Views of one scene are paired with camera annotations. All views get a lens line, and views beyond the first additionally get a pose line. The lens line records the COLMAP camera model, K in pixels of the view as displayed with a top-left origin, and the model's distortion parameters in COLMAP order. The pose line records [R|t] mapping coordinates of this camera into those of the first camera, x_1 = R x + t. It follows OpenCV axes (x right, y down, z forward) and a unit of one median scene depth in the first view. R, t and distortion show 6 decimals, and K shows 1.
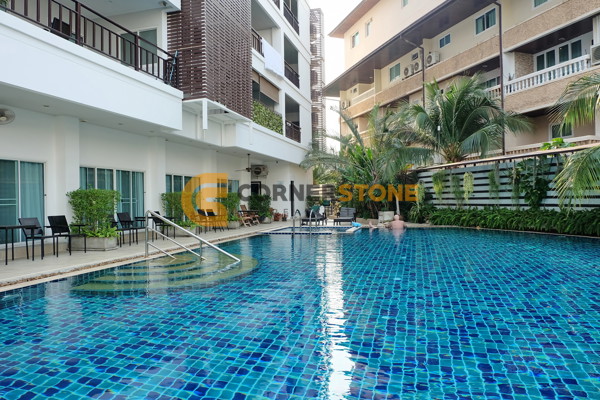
lens RADIAL K [[428.4, 0, 300.0], [0, 428.4, 200.0], [0, 0, 1]] dist [-0.037258, 0.005994]
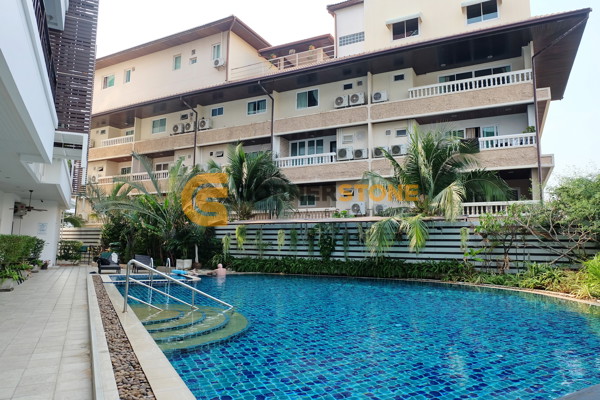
lens RADIAL K [[428.4, 0, 300.0], [0, 428.4, 200.0], [0, 0, 1]] dist [-0.037258, 0.005994]
pose [[0.719466, 0.098982, 0.687438, -0.337718], [-0.024510, 0.992794, -0.117297, -0.003222], [-0.694095, 0.067542, 0.716708, 0.023893]]
